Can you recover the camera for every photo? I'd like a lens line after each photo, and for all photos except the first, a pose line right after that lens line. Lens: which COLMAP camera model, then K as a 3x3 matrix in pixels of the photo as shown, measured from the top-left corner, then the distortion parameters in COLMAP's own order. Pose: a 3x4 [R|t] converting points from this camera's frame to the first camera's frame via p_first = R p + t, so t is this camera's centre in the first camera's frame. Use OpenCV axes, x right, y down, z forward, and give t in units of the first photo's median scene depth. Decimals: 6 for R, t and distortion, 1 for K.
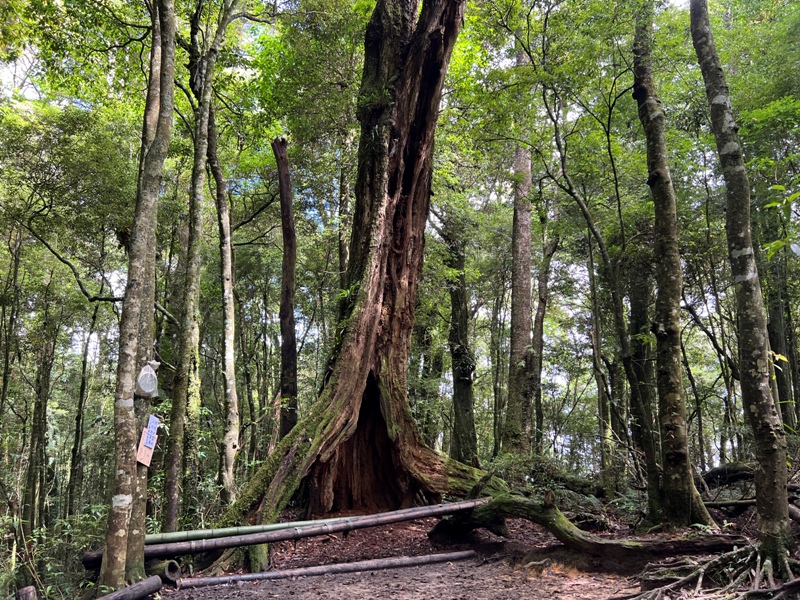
lens RADIAL K [[615.8, 0, 401.5], [0, 615.8, 284.0], [0, 0, 1]] dist [0.123219, -0.148657]
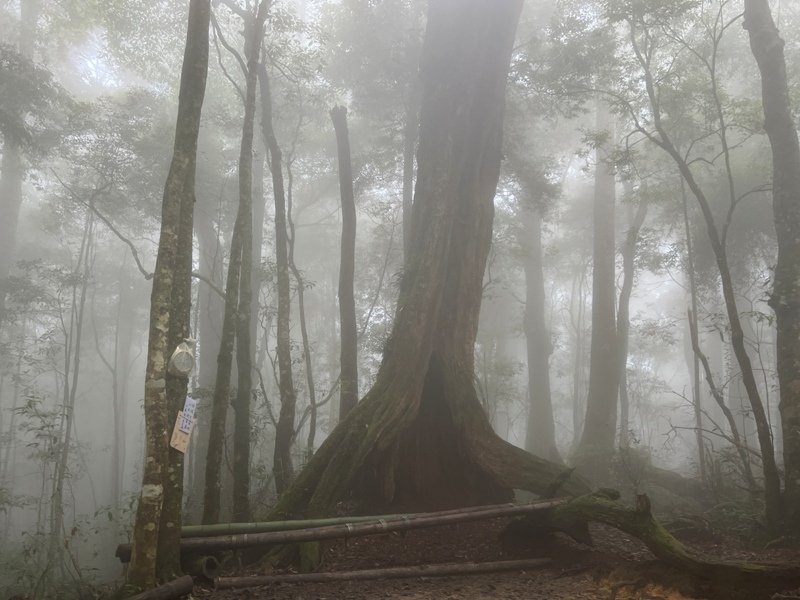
lens RADIAL K [[615.8, 0, 401.5], [0, 615.8, 284.0], [0, 0, 1]] dist [0.123219, -0.148657]
pose [[0.992693, -0.007960, -0.120407, 0.018549], [0.010962, 0.999645, 0.024294, 0.023317], [0.120171, -0.025436, 0.992427, 0.123863]]
